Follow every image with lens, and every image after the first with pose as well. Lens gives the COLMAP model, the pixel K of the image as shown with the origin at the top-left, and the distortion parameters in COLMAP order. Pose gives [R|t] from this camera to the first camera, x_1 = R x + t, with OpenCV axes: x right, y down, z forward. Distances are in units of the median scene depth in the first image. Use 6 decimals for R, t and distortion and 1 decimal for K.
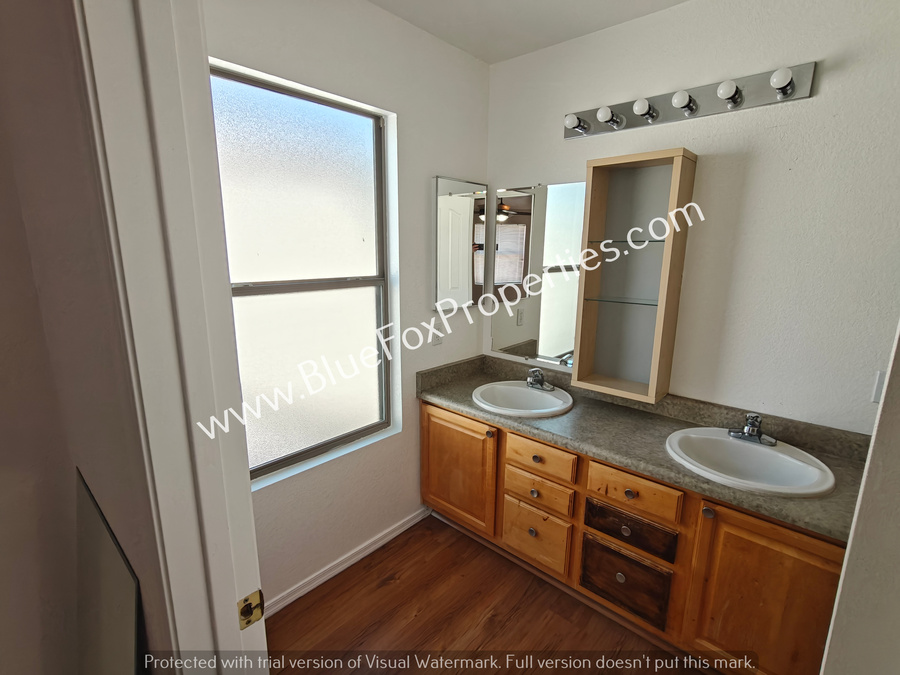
lens RADIAL K [[430.5, 0, 451.3], [0, 430.5, 339.3], [0, 0, 1]] dist [-0.000901, 0.001732]
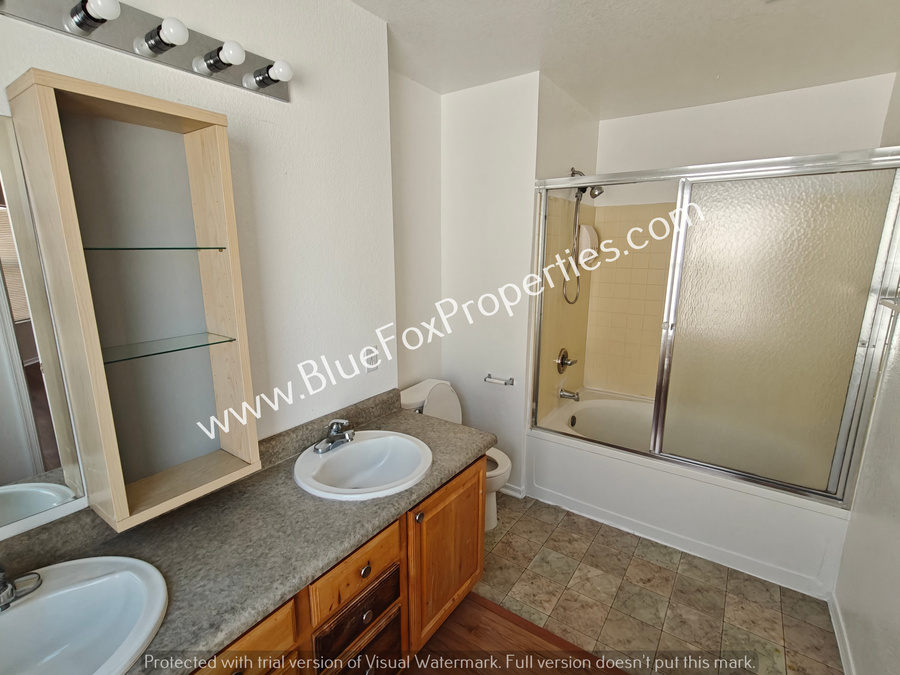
lens RADIAL K [[430.5, 0, 452.2], [0, 430.5, 339.8], [0, 0, 1]] dist [-0.000901, 0.001732]
pose [[-0.128419, -0.216120, 0.967885, -0.264727], [0.193531, 0.951741, 0.238193, -0.193039], [-0.972653, 0.217904, -0.080396, 0.785278]]
